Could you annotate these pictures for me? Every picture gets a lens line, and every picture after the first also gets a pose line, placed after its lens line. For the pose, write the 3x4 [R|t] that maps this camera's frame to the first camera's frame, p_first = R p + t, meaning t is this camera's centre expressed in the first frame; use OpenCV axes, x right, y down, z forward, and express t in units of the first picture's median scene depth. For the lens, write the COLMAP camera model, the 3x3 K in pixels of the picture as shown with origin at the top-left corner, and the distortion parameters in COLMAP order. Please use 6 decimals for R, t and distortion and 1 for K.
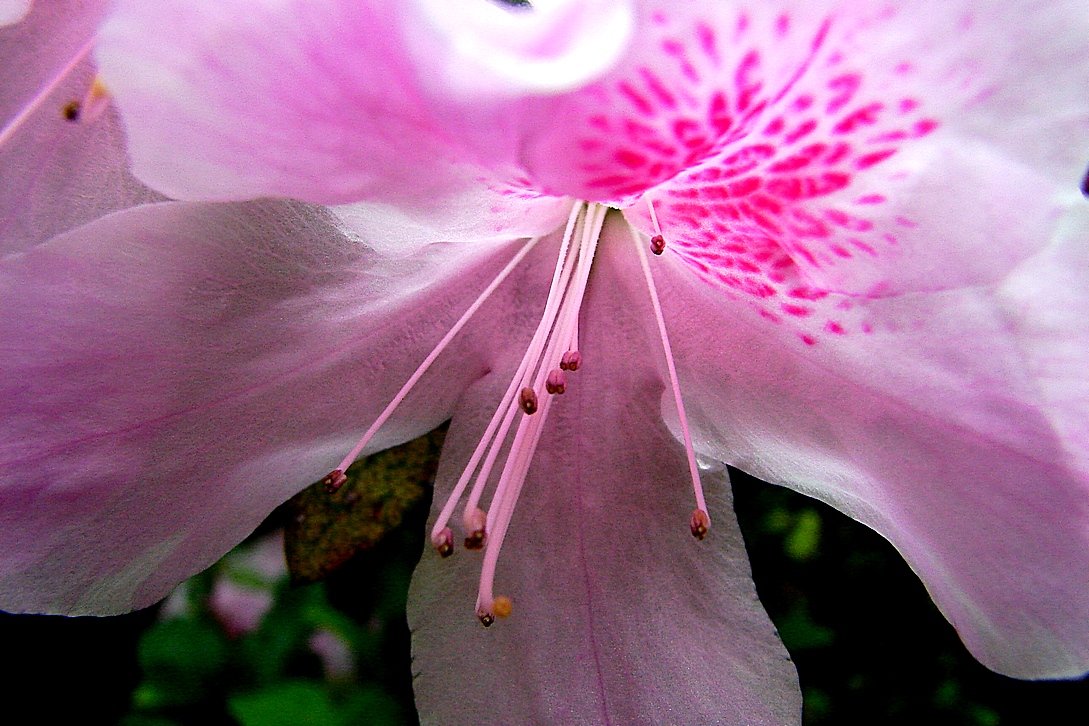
lens RADIAL K [[1158.0, 0, 544.5], [0, 1158.0, 363.0], [0, 0, 1]] dist [-0.212899, 0.038931]
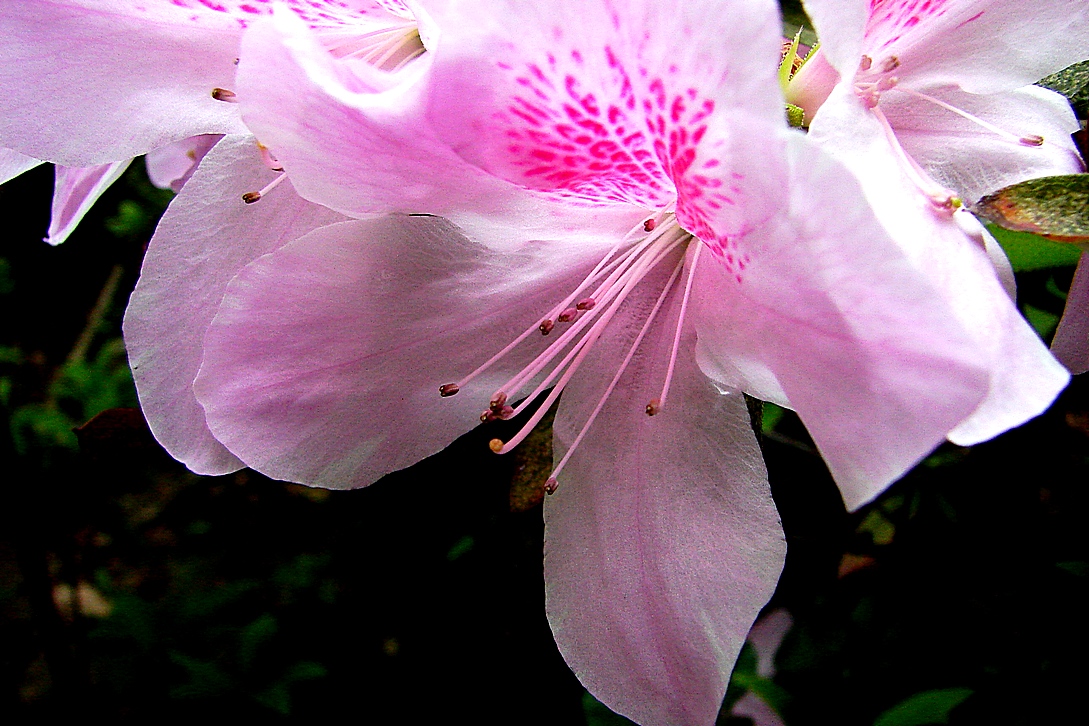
lens RADIAL K [[1158.0, 0, 544.5], [0, 1158.0, 363.0], [0, 0, 1]] dist [-0.212899, 0.038931]
pose [[0.882619, -0.041483, -0.468255, 0.644240], [-0.017294, 0.992559, -0.120528, 0.243748], [0.469771, 0.114478, 0.875334, -0.309279]]
